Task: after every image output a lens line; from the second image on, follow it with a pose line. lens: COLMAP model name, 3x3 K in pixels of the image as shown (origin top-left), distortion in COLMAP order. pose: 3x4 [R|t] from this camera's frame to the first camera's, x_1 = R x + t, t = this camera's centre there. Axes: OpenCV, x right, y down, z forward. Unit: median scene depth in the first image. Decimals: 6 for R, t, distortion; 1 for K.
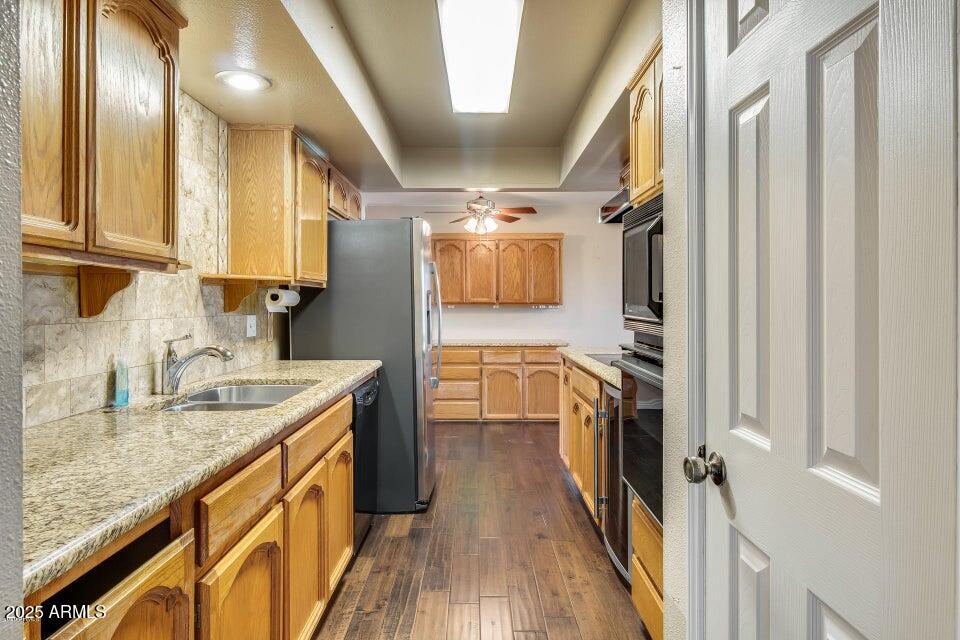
lens RADIAL K [[566.9, 0, 472.6], [0, 566.9, 307.0], [0, 0, 1]] dist [-0.001041, 0.000338]
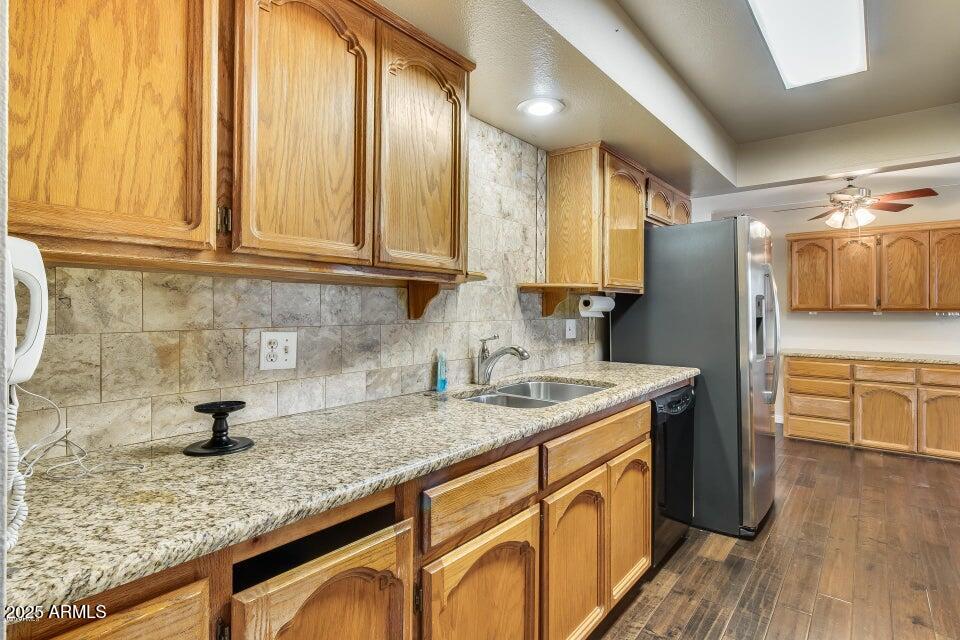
lens RADIAL K [[484.0, 0, 476.9], [0, 484.0, 308.9], [0, 0, 1]] dist [-0.000288, -0.002905]
pose [[0.776097, 0.002165, -0.630610, 0.077468], [-0.006288, 0.999971, -0.004305, -0.001101], [0.630582, 0.007307, 0.776088, 0.154562]]
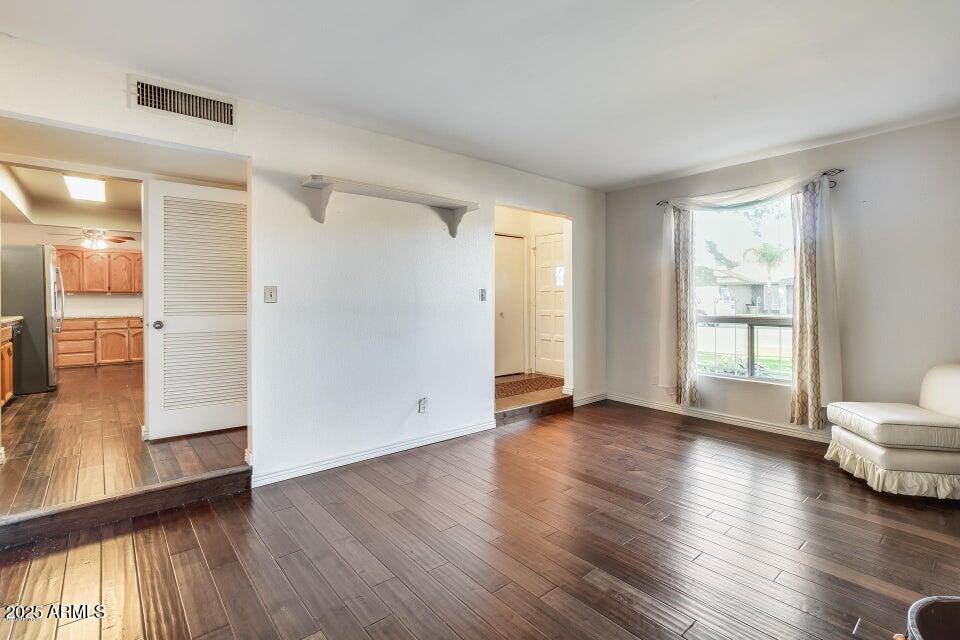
lens RADIAL K [[451.1, 0, 481.2], [0, 451.1, 304.6], [0, 0, 1]] dist [0.005623, 0.000278]
pose [[0.763242, -0.001758, 0.646110, 0.044270], [0.001469, 0.999998, 0.000984, 0.068671], [-0.646111, 0.000198, 0.763244, -1.521957]]
